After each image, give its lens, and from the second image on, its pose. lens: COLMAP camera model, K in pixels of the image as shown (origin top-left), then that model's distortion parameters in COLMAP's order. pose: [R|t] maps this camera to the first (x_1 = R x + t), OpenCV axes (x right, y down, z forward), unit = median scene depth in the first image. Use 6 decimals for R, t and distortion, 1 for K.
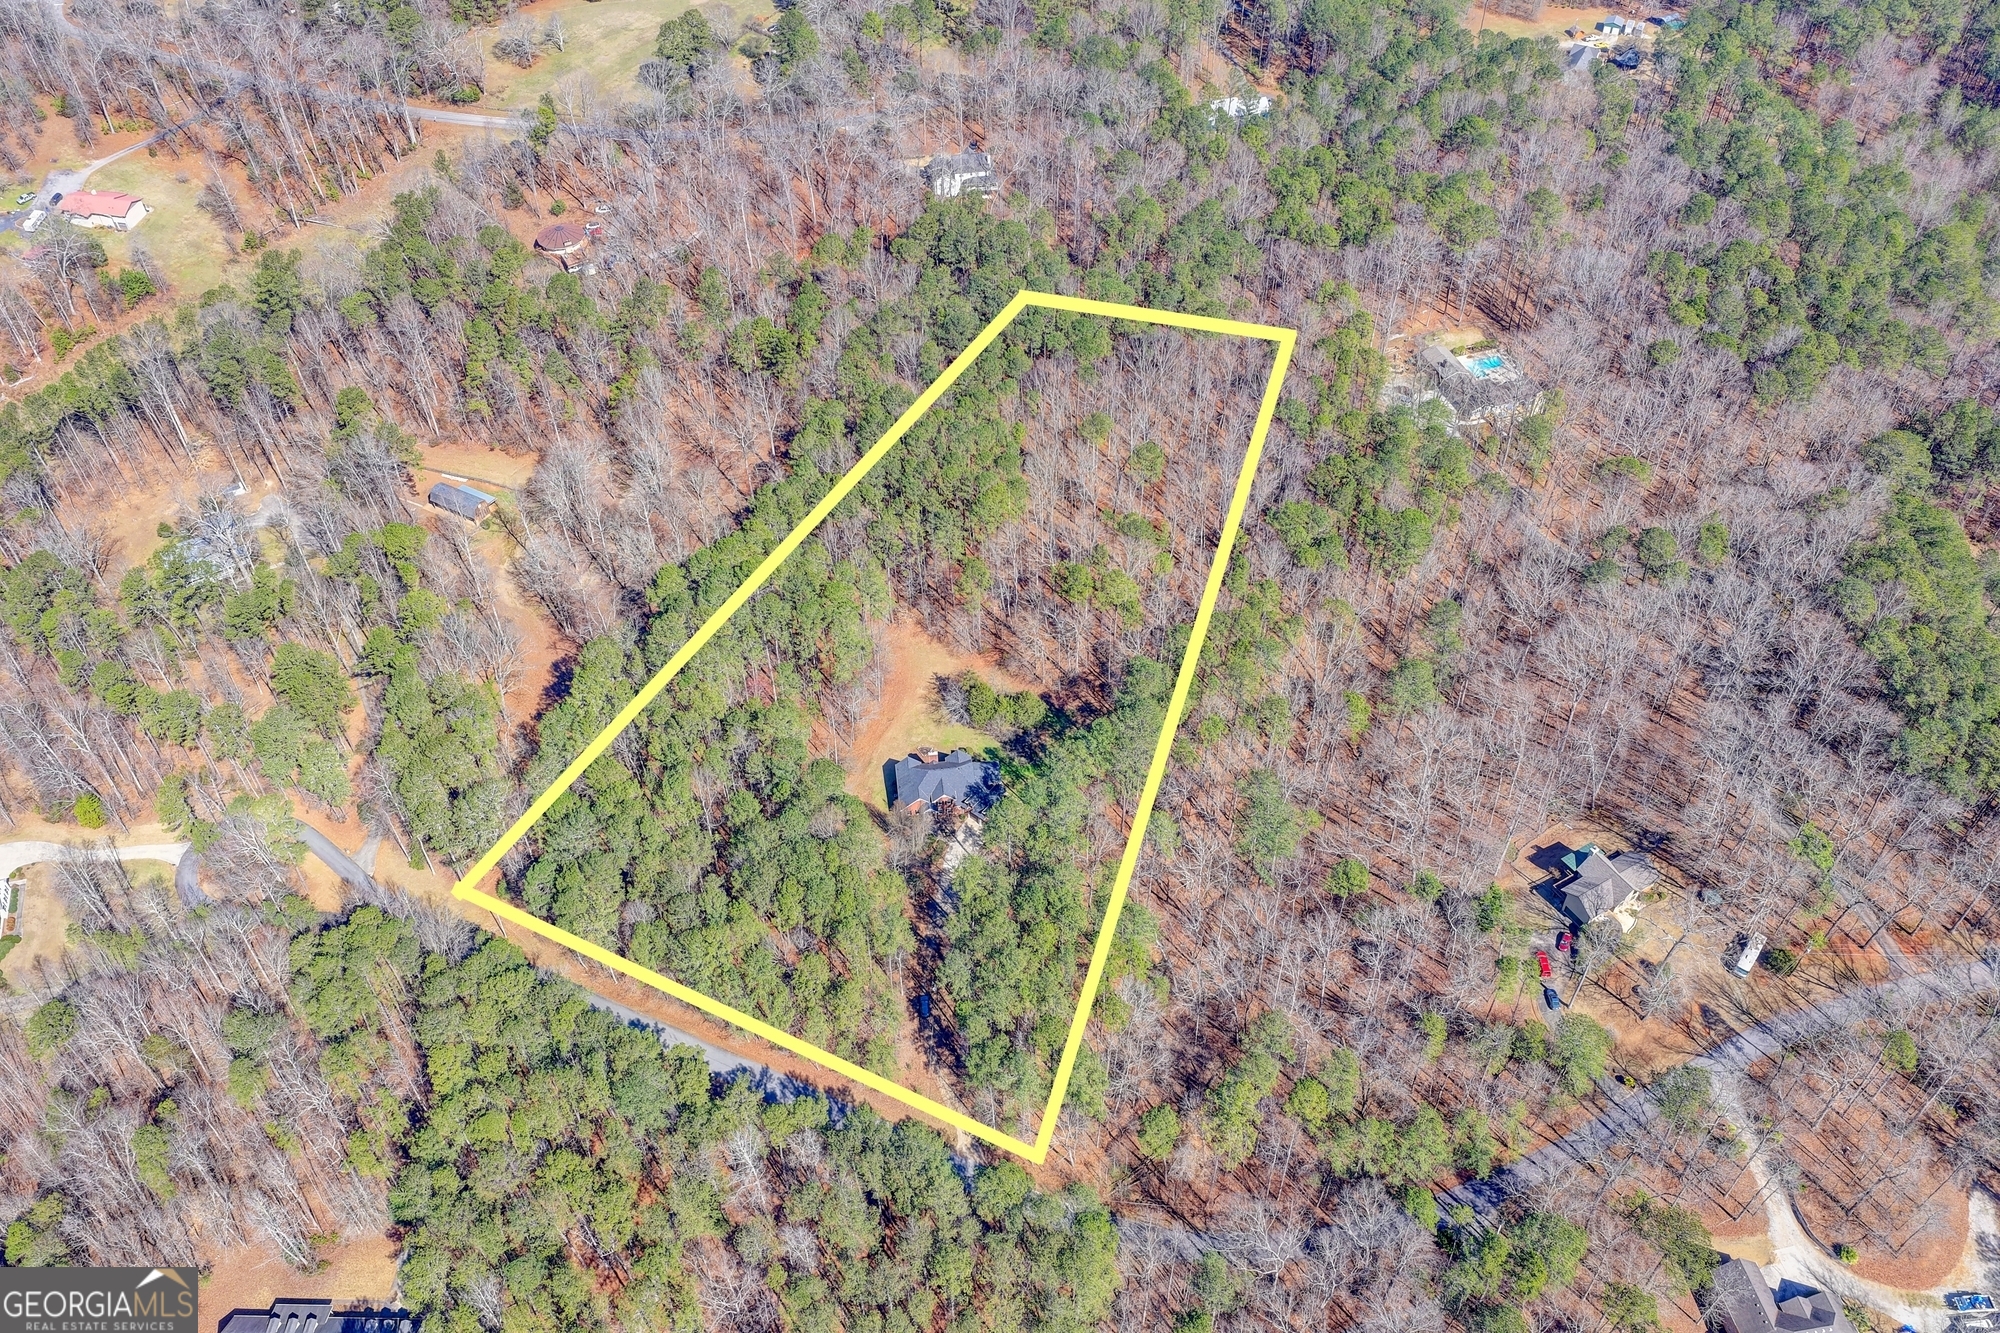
lens RADIAL K [[1647.9, 0, 1001.7], [0, 1647.9, 677.0], [0, 0, 1]] dist [-0.020658, 0.042081]
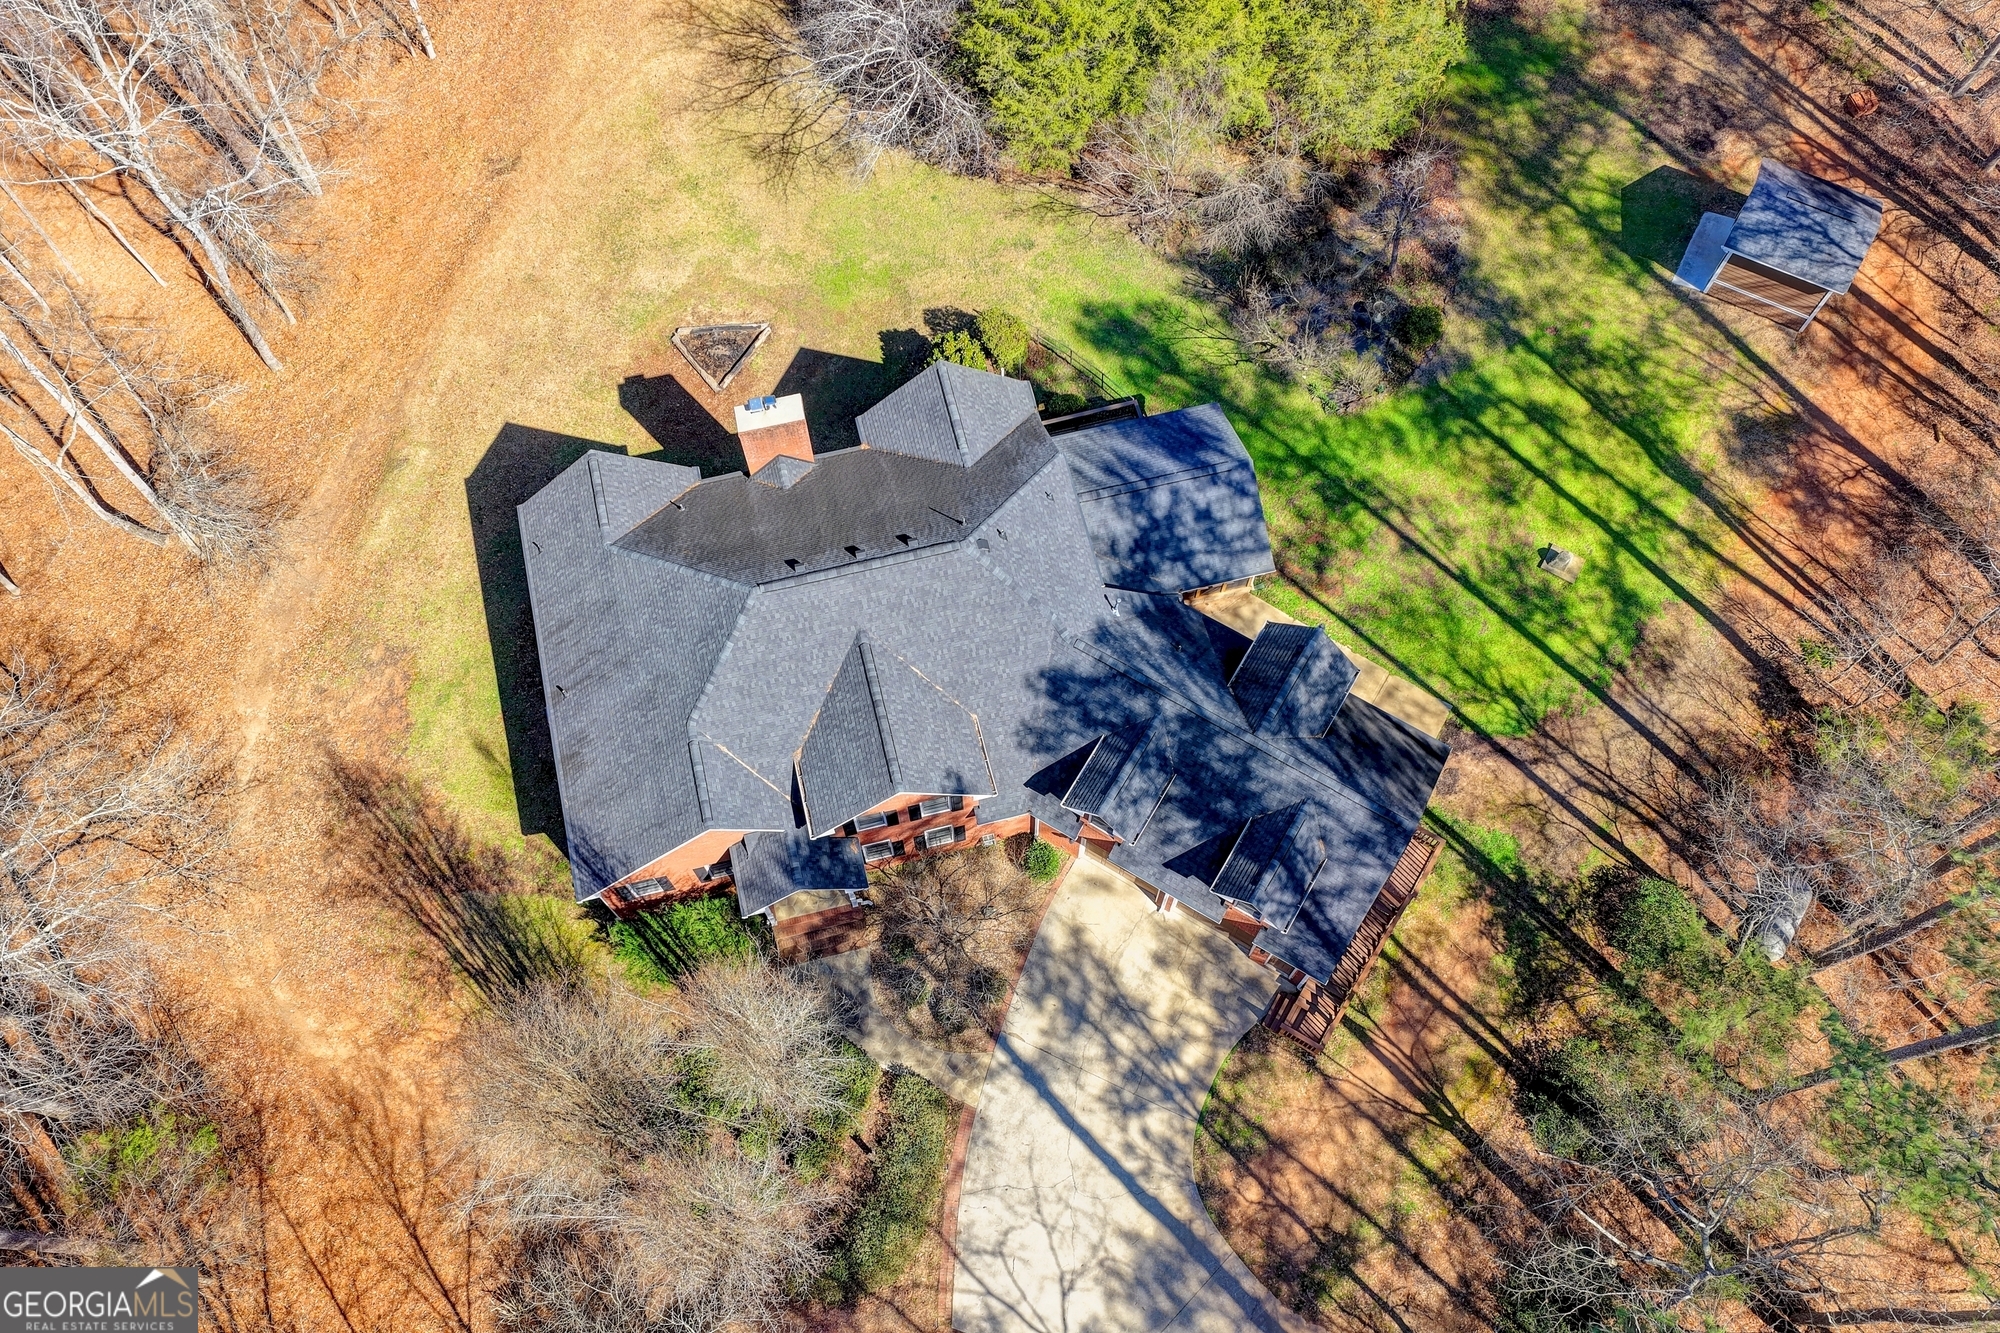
lens RADIAL K [[1647.9, 0, 1002.9], [0, 1647.9, 675.4], [0, 0, 1]] dist [-0.020658, 0.042081]
pose [[0.993468, -0.102084, 0.050983, -0.030847], [0.076665, 0.928083, 0.364395, 0.017619], [-0.084515, -0.358107, 0.929848, 0.850651]]
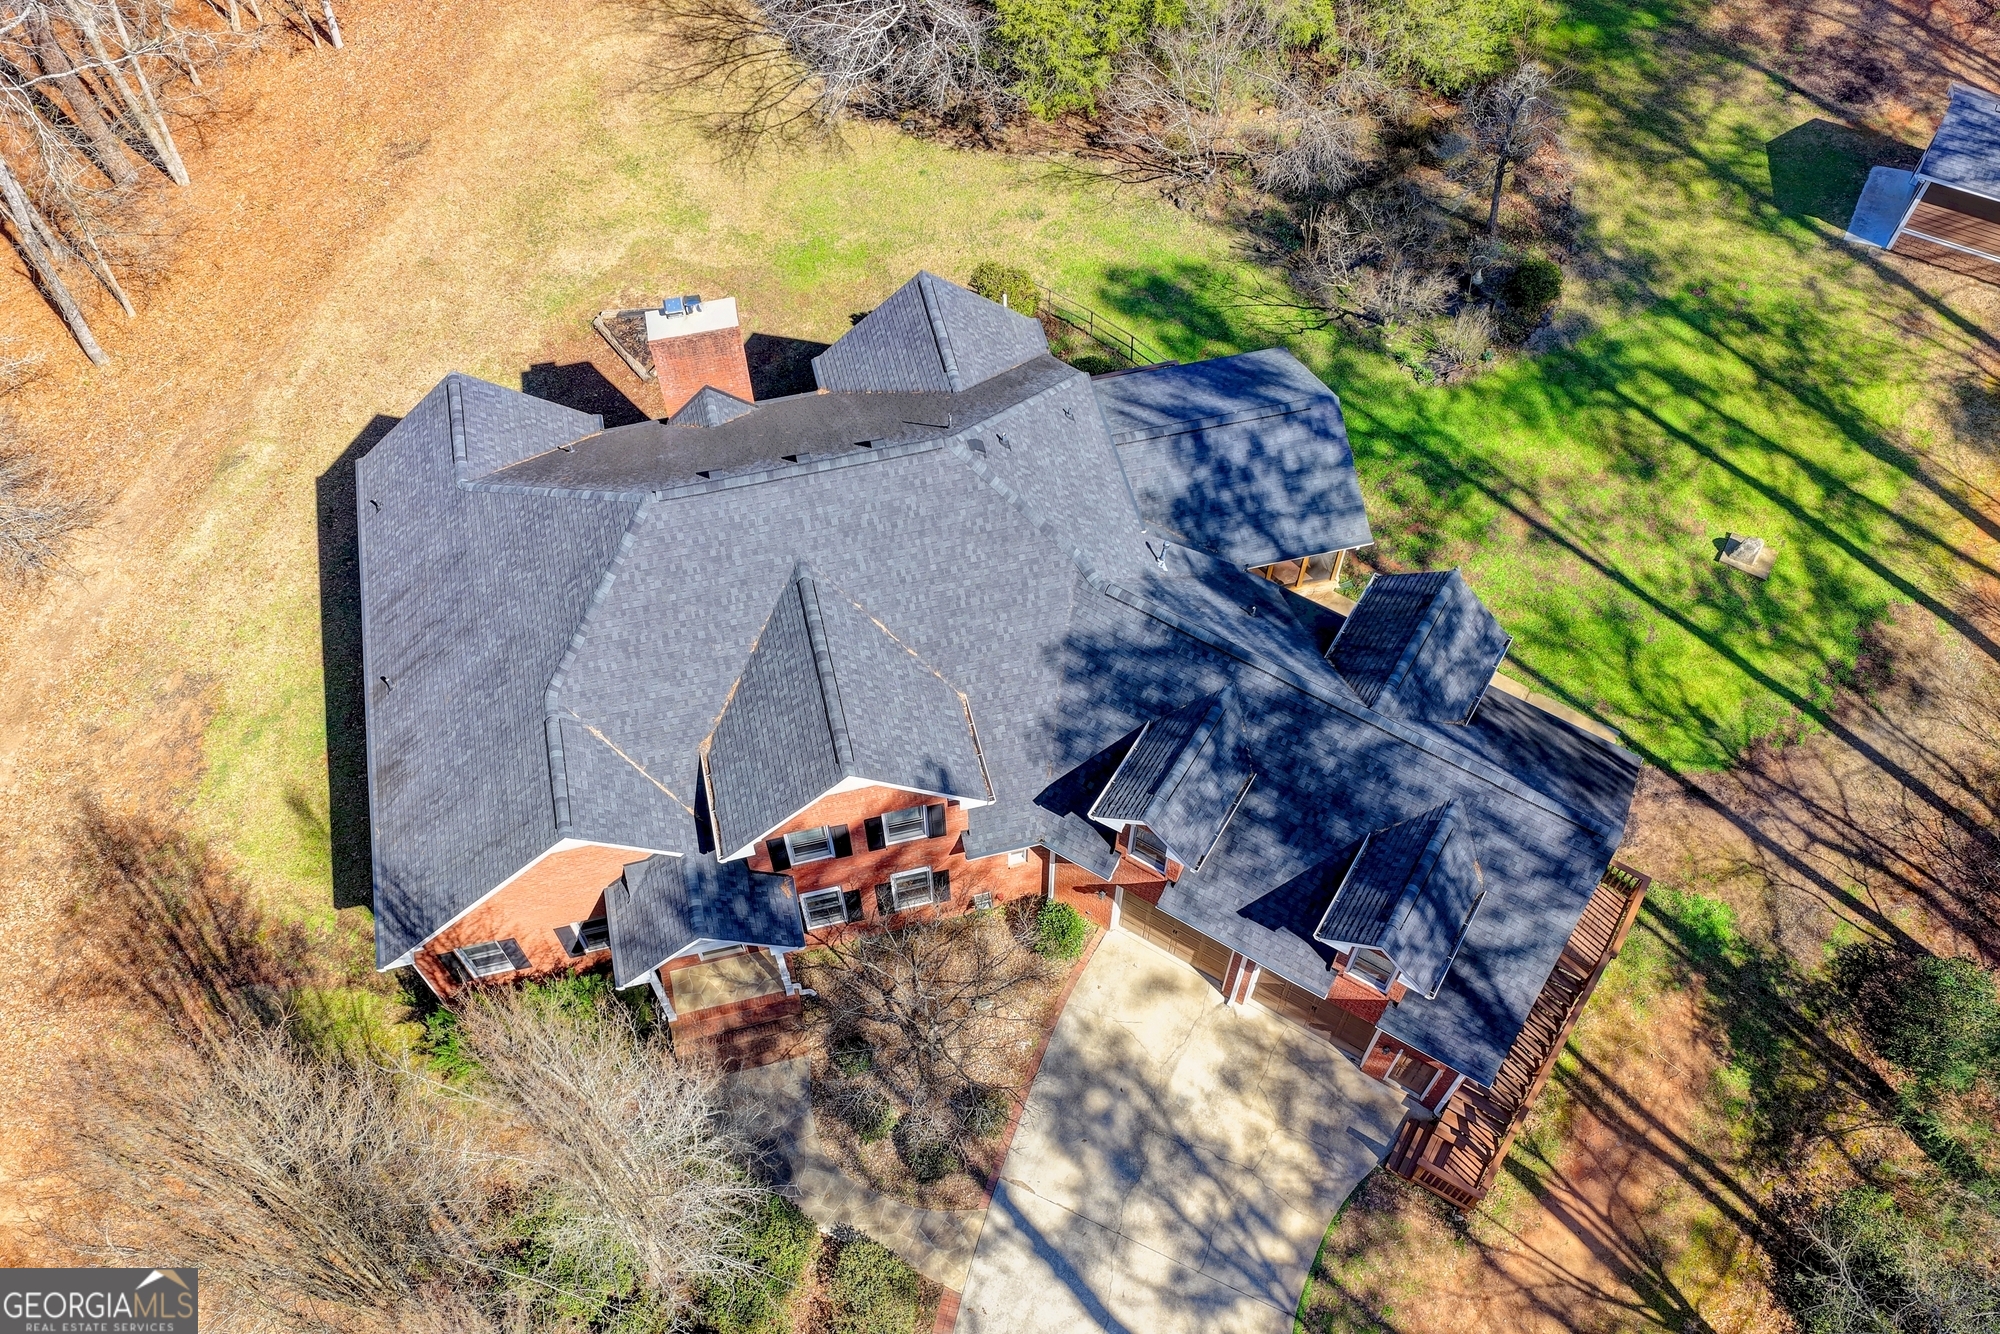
lens RADIAL K [[1647.9, 0, 1003.1], [0, 1647.9, 669.7], [0, 0, 1]] dist [-0.020658, 0.042081]
pose [[0.993773, -0.088163, 0.068130, -0.030628], [0.073391, 0.978033, 0.195103, 0.048241], [-0.083834, -0.188888, 0.978414, 0.881500]]
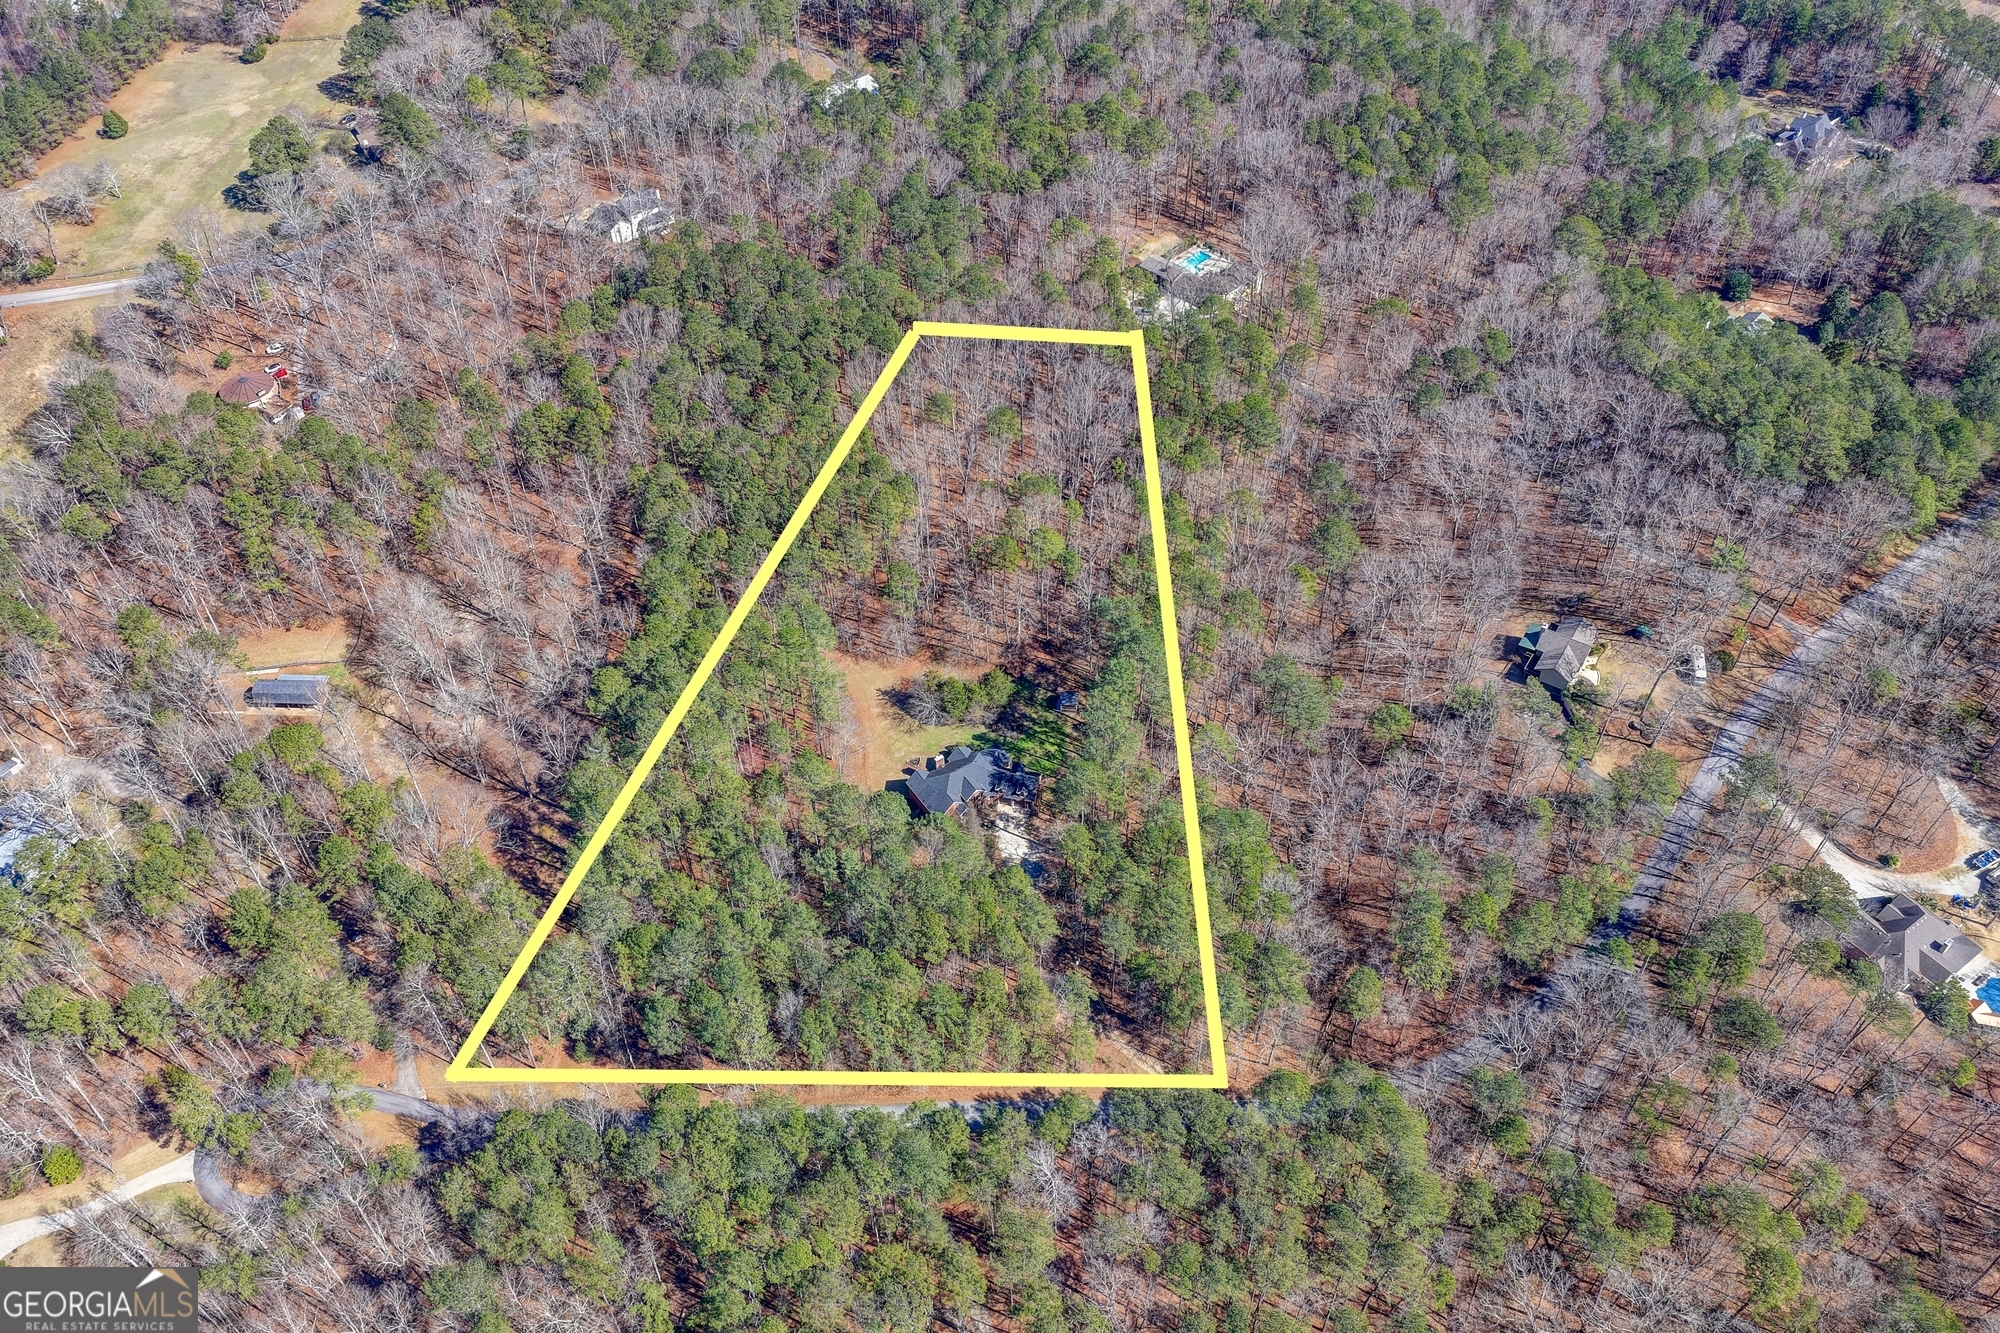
lens RADIAL K [[1647.9, 0, 1002.0], [0, 1647.9, 671.9], [0, 0, 1]] dist [-0.020658, 0.042081]
pose [[0.894319, -0.328506, 0.303772, -0.289496], [0.329470, 0.942860, 0.049654, -0.039229], [-0.302726, 0.055677, 0.951450, 0.036459]]
